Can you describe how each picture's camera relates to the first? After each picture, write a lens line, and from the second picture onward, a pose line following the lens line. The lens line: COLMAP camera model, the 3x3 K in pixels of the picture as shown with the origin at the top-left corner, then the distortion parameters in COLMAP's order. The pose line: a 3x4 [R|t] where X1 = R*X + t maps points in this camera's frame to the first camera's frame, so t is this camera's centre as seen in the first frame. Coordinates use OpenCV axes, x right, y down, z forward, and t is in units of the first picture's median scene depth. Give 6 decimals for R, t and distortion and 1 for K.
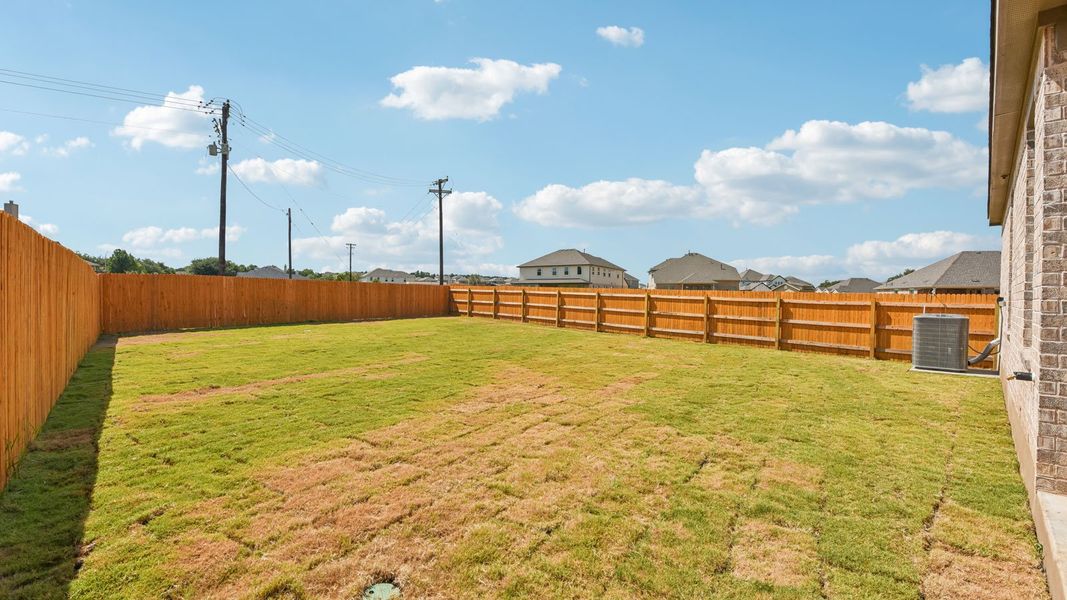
lens RADIAL K [[440.3, 0, 533.5], [0, 440.3, 300.0], [0, 0, 1]] dist [-0.001445, -0.000178]
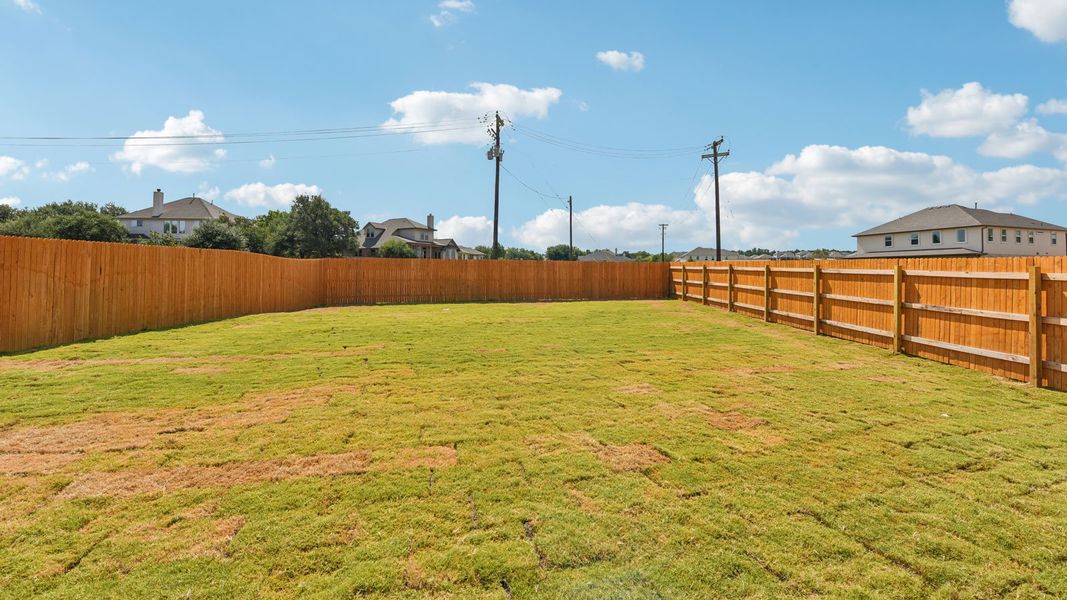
lens RADIAL K [[437.2, 0, 536.0], [0, 437.2, 265.2], [0, 0, 1]] dist [-0.002668, -0.000302]
pose [[0.740041, -0.019829, -0.672269, 0.188812], [-0.002370, 0.999482, -0.032089, -0.000257], [0.672557, 0.025341, 0.739611, 0.230391]]
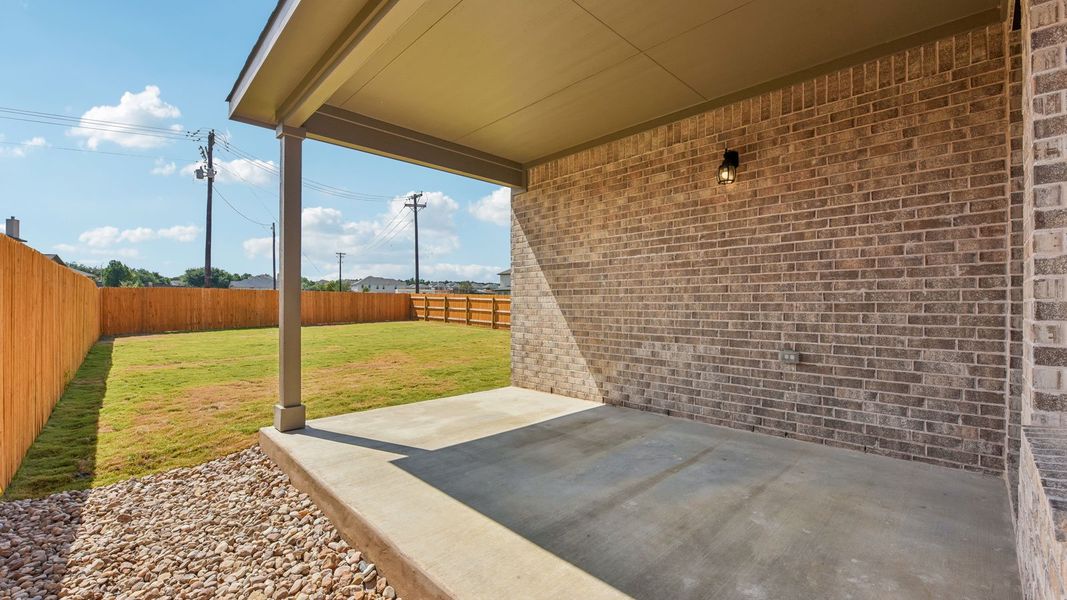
lens RADIAL K [[440.3, 0, 533.5], [0, 440.3, 300.0], [0, 0, 1]] dist [-0.001445, -0.000178]
pose [[0.999945, -0.008550, 0.006075, 0.124103], [0.008631, 0.999873, -0.013389, 0.001616], [-0.005960, 0.013441, 0.999892, -0.133699]]
